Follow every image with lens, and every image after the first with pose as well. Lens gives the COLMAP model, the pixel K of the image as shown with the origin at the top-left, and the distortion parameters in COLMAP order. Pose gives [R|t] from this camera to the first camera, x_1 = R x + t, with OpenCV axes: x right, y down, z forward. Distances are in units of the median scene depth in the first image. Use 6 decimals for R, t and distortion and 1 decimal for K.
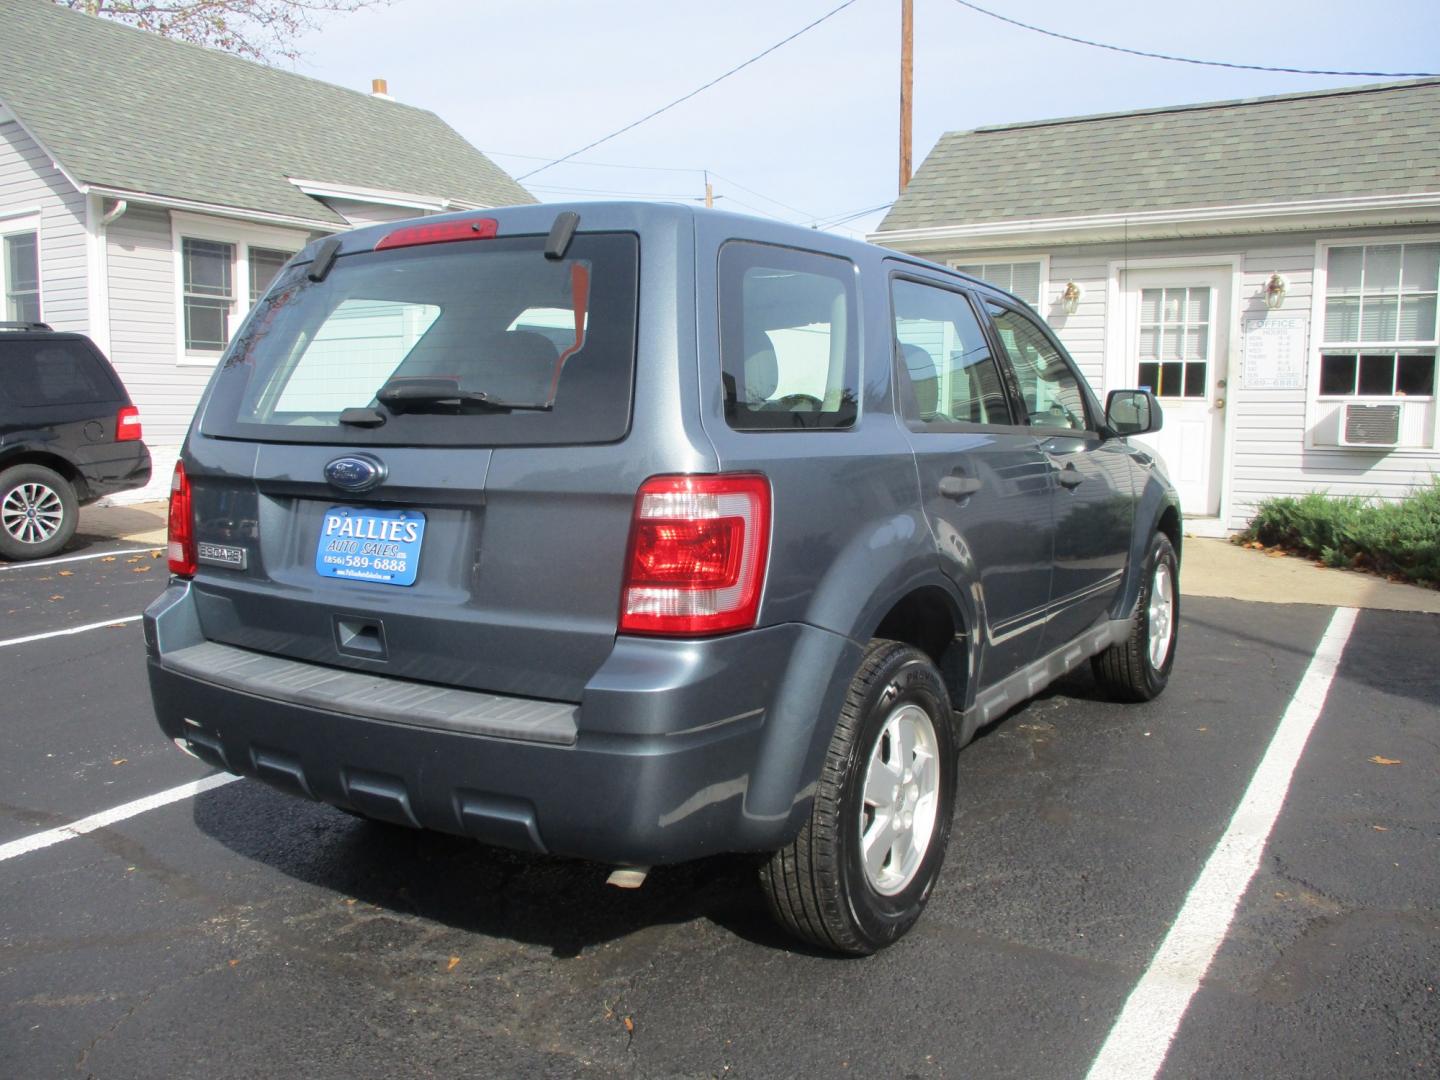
lens RADIAL K [[1195.7, 0, 714.4], [0, 1195.7, 544.2], [0, 0, 1]] dist [-0.037357, 0.016144]
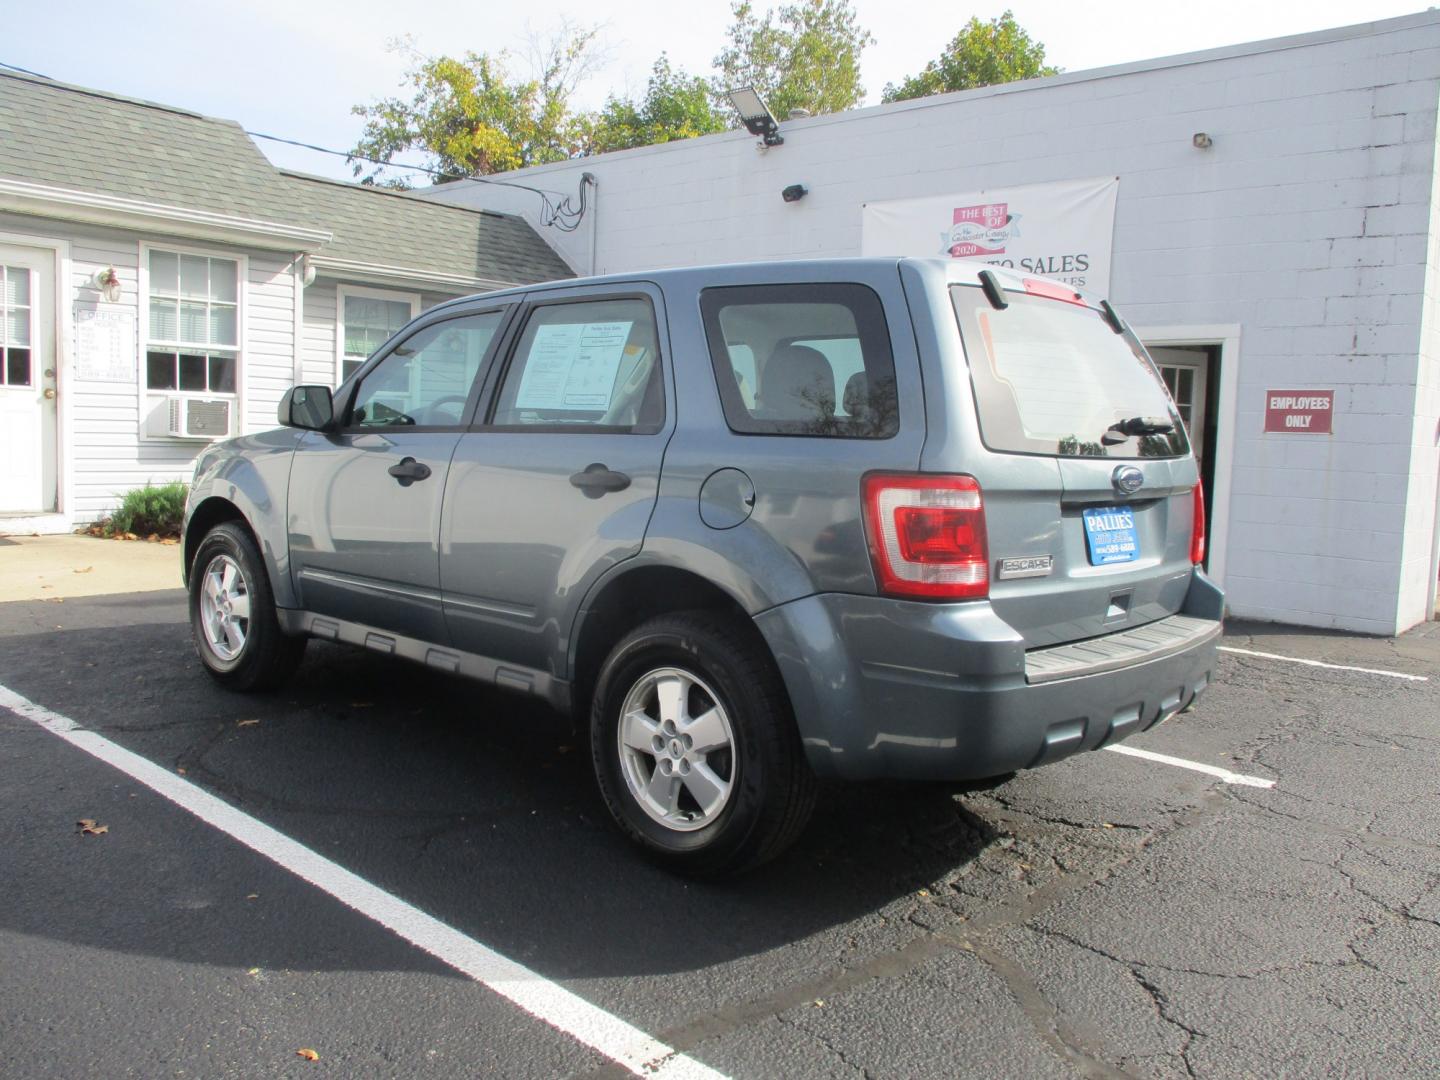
lens RADIAL K [[1195.7, 0, 721.9], [0, 1195.7, 539.5], [0, 0, 1]] dist [-0.037357, 0.016144]
pose [[0.172270, -0.088253, 0.981088, -0.453814], [0.076629, 0.994161, 0.075974, -0.034749], [-0.982065, 0.062092, 0.178027, 0.327824]]
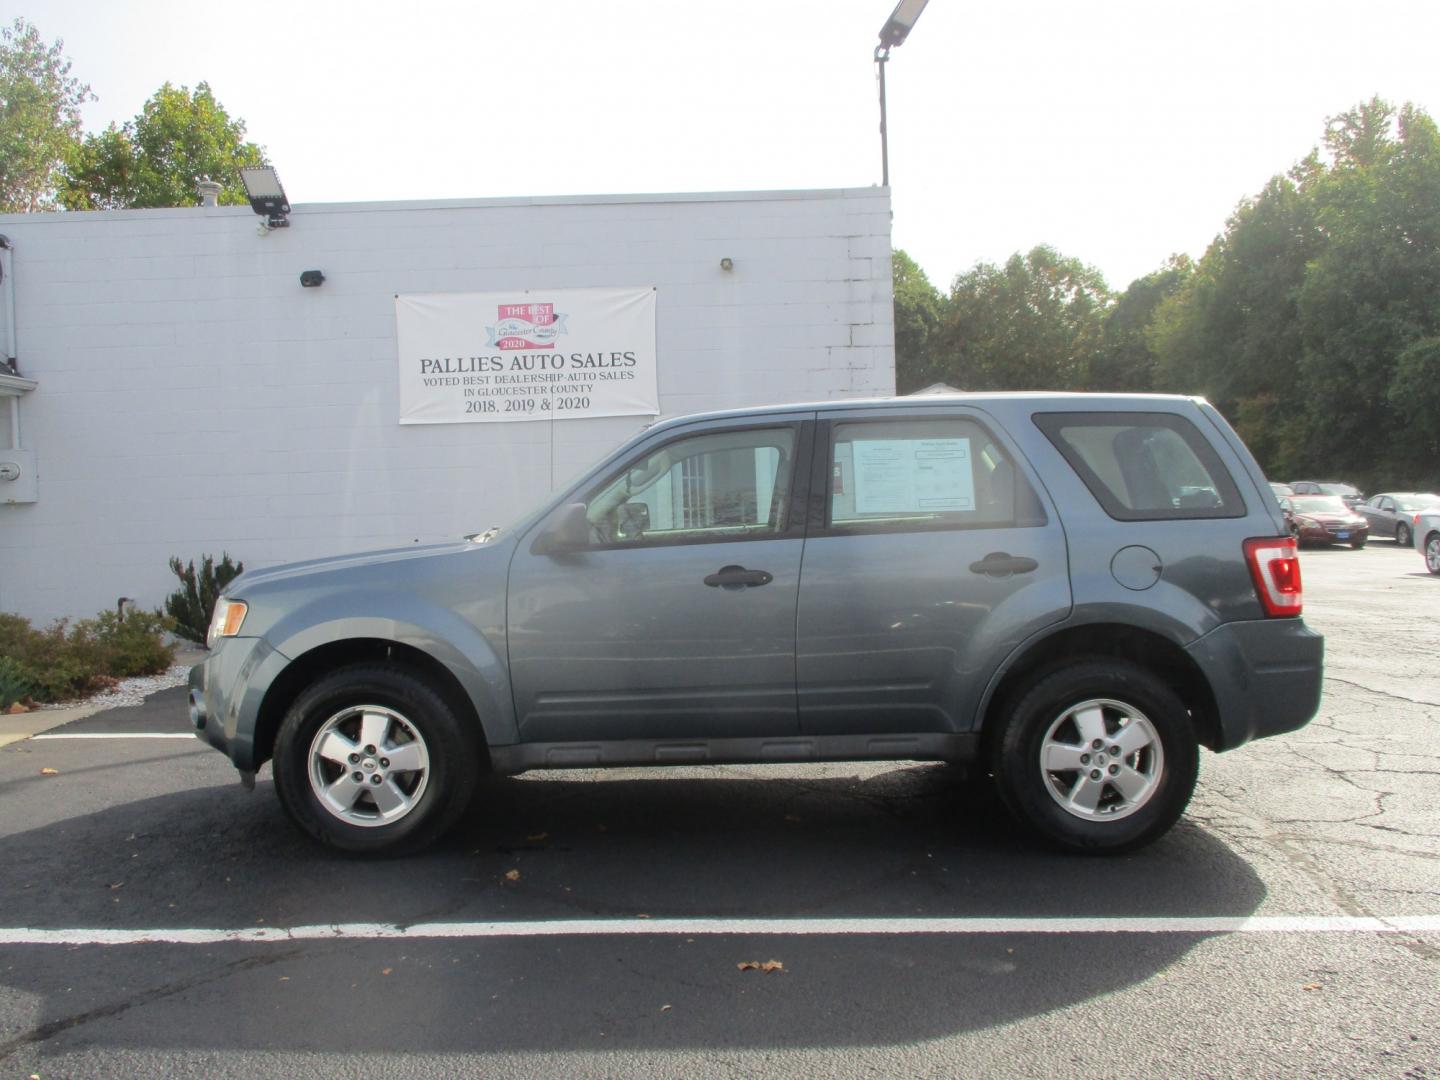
lens RADIAL K [[1195.7, 0, 717.5], [0, 1195.7, 533.3], [0, 0, 1]] dist [-0.037357, 0.016144]
pose [[-0.519026, -0.011884, 0.854676, -0.434248], [0.123606, 0.988350, 0.088806, -0.095771], [-0.845774, 0.151735, -0.511511, 0.764378]]
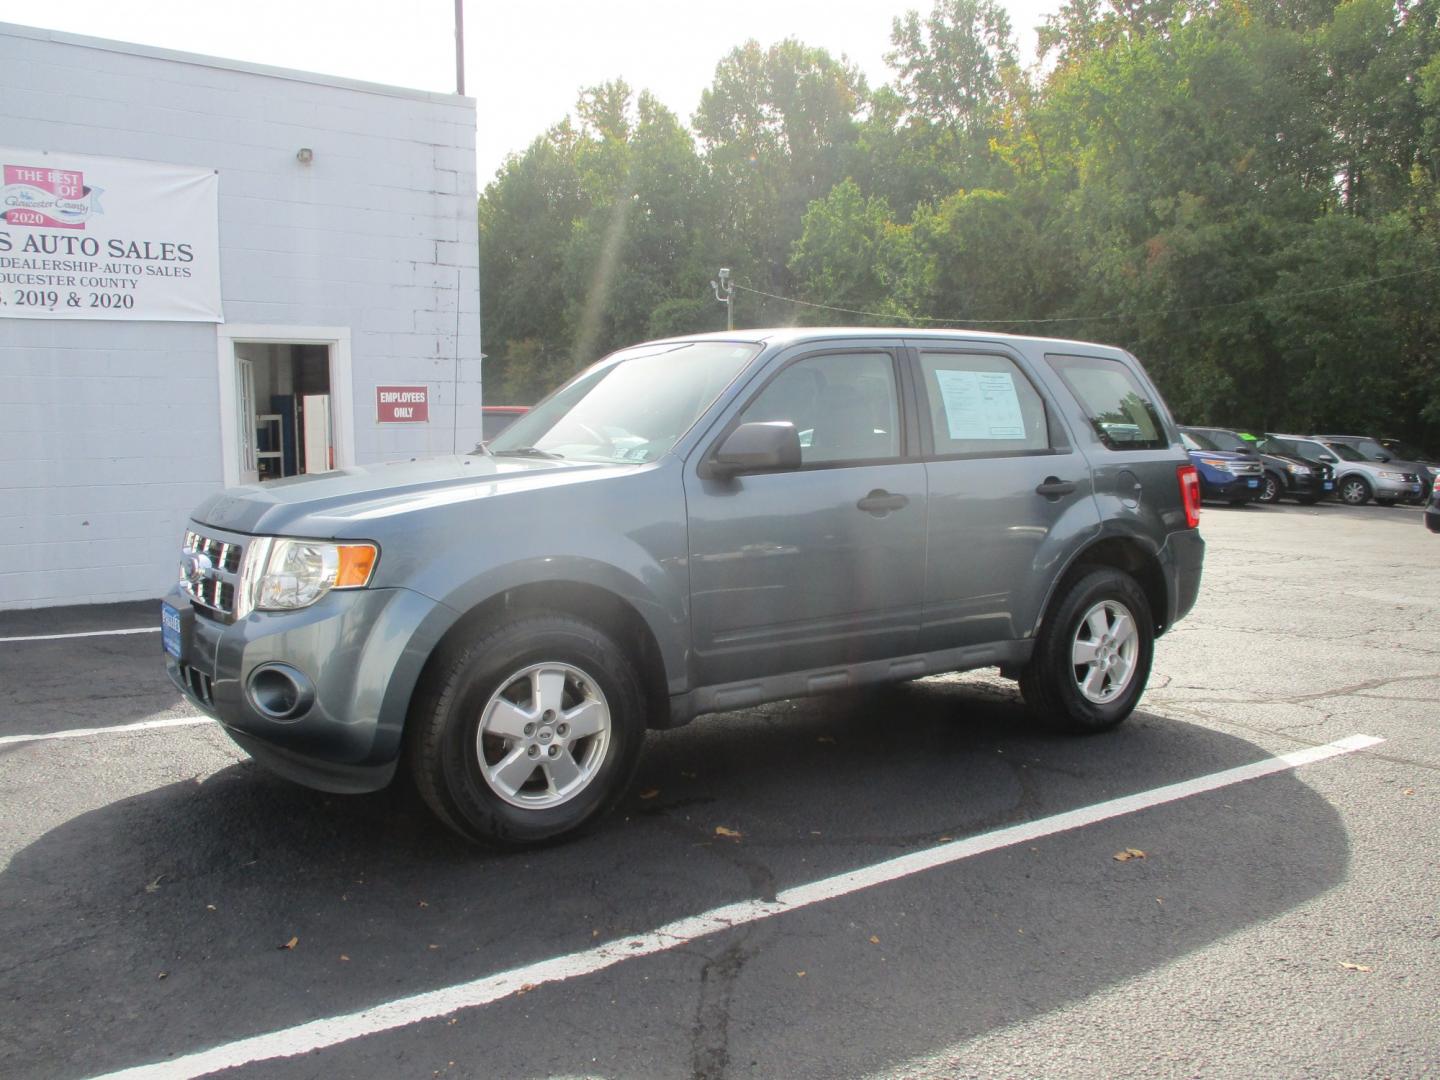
lens RADIAL K [[1195.7, 0, 716.7], [0, 1195.7, 534.7], [0, 0, 1]] dist [-0.037357, 0.016144]
pose [[-0.920414, -0.036454, 0.389241, -0.159610], [0.044747, 0.979276, 0.197523, -0.118792], [-0.388375, 0.199221, -0.899709, 0.970947]]
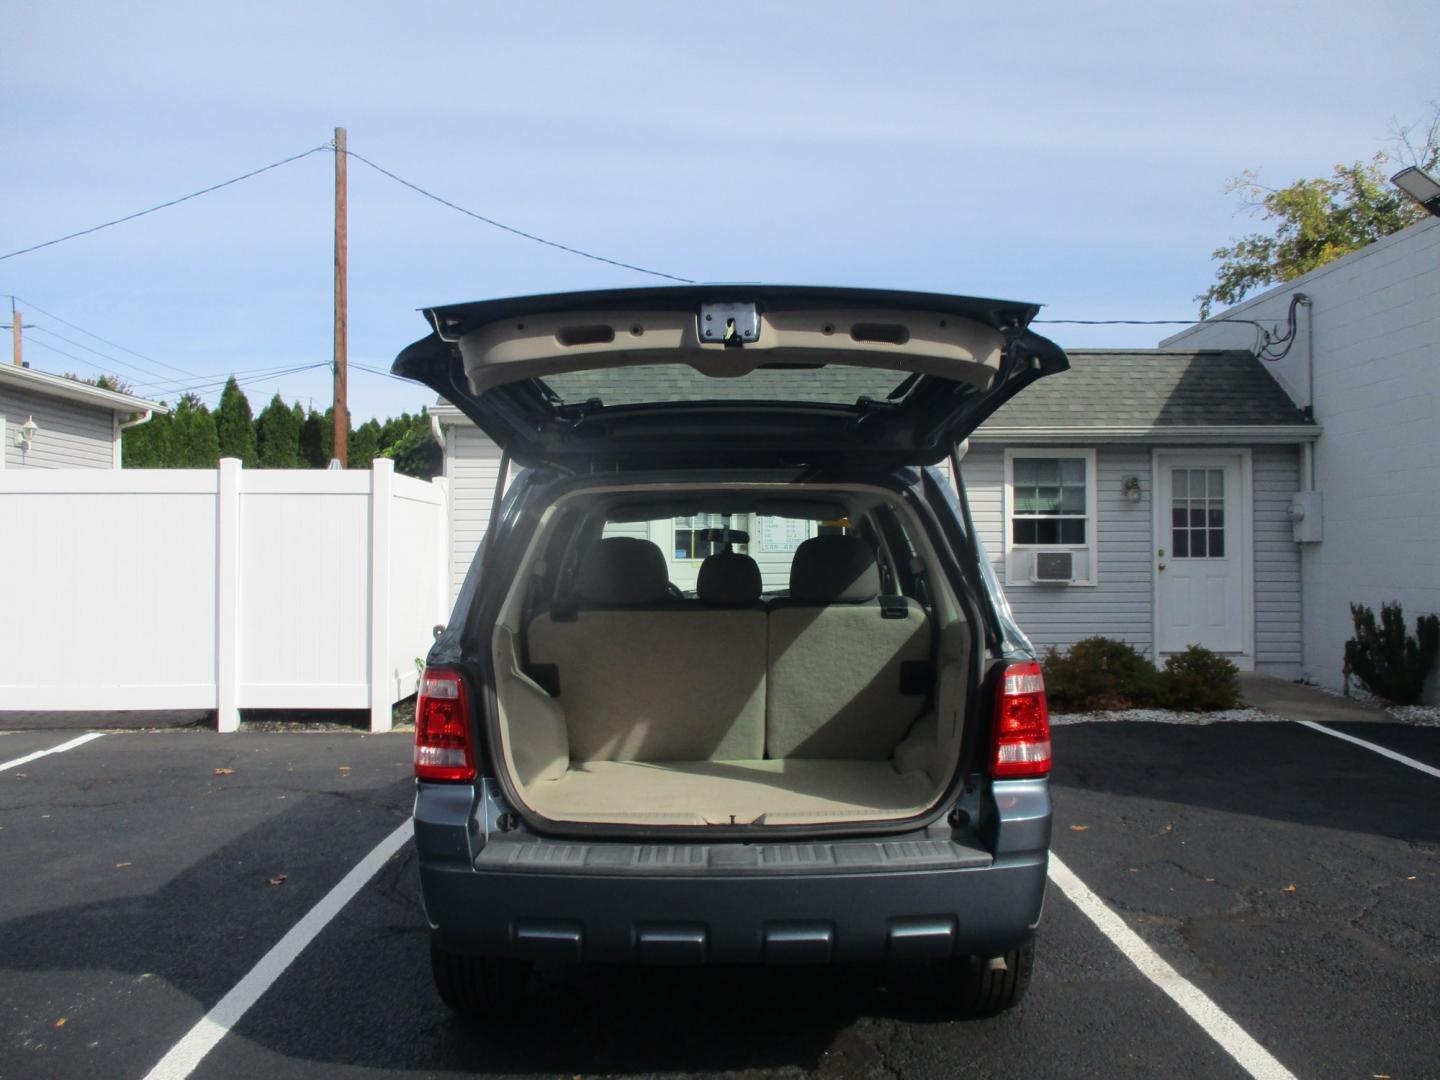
lens RADIAL K [[1195.7, 0, 721.5], [0, 1195.7, 542.6], [0, 0, 1]] dist [-0.037357, 0.016144]
pose [[0.843353, -0.003089, 0.537351, -0.258520], [0.068973, 0.992334, -0.102546, -0.018220], [-0.532915, 0.123545, 0.837101, -0.003435]]
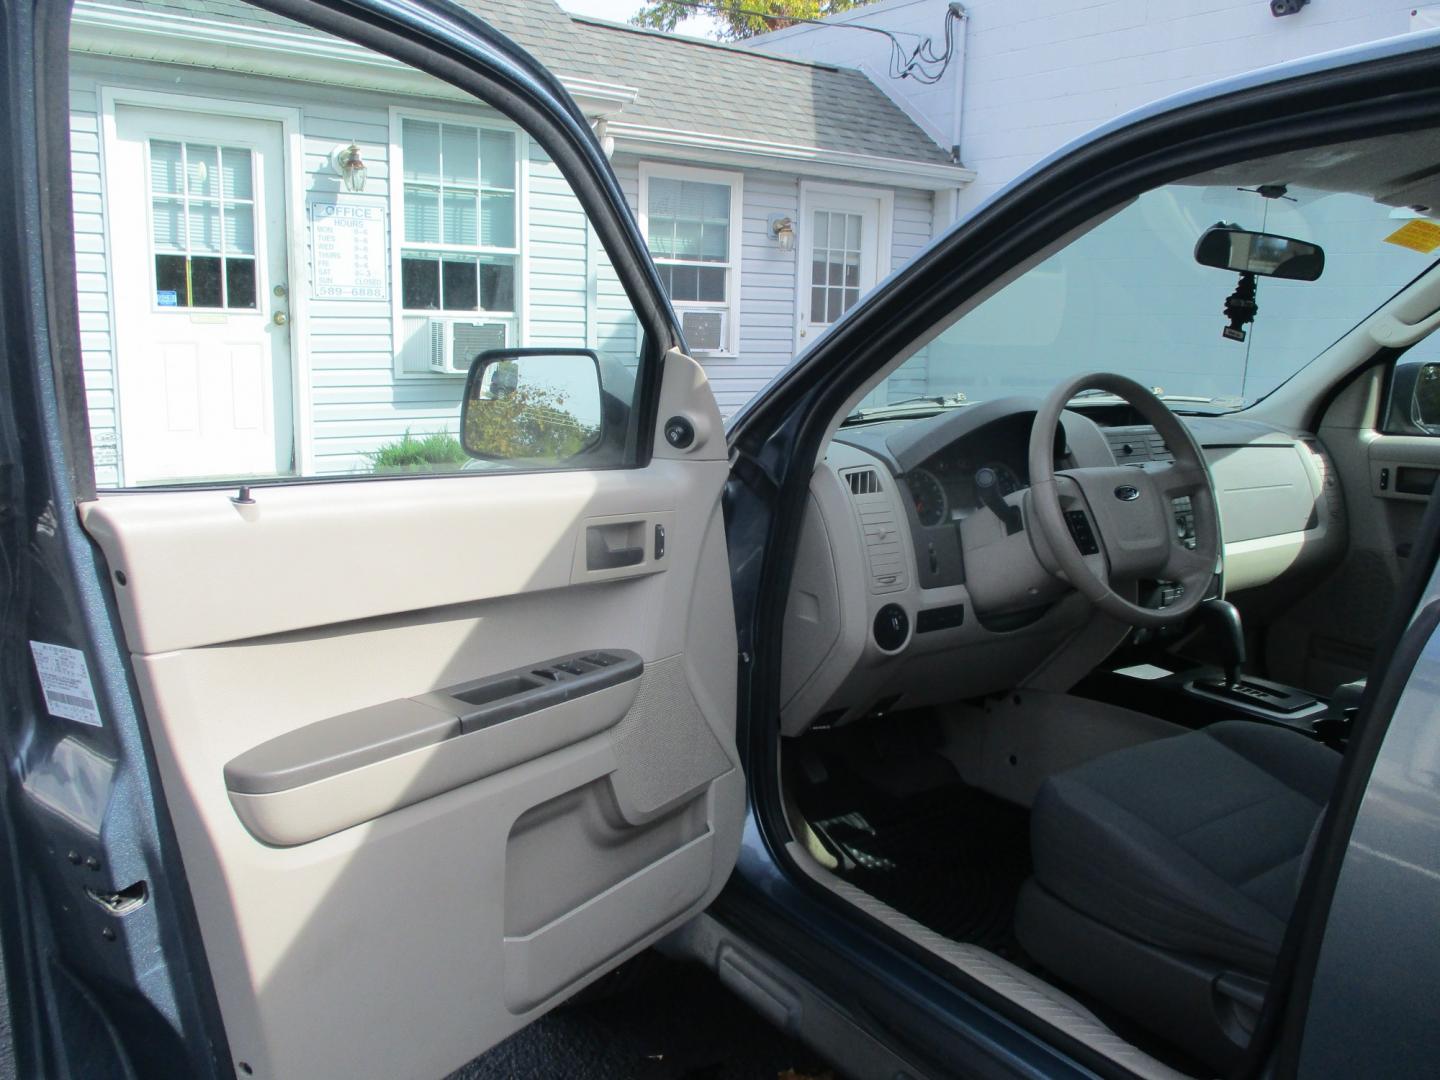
lens RADIAL K [[1195.7, 0, 722.6], [0, 1195.7, 543.5], [0, 0, 1]] dist [-0.037357, 0.016144]
pose [[0.375344, -0.167422, 0.911640, -0.163862], [0.082260, 0.985687, 0.147152, -0.072460], [-0.923228, 0.019758, 0.383744, 0.511612]]
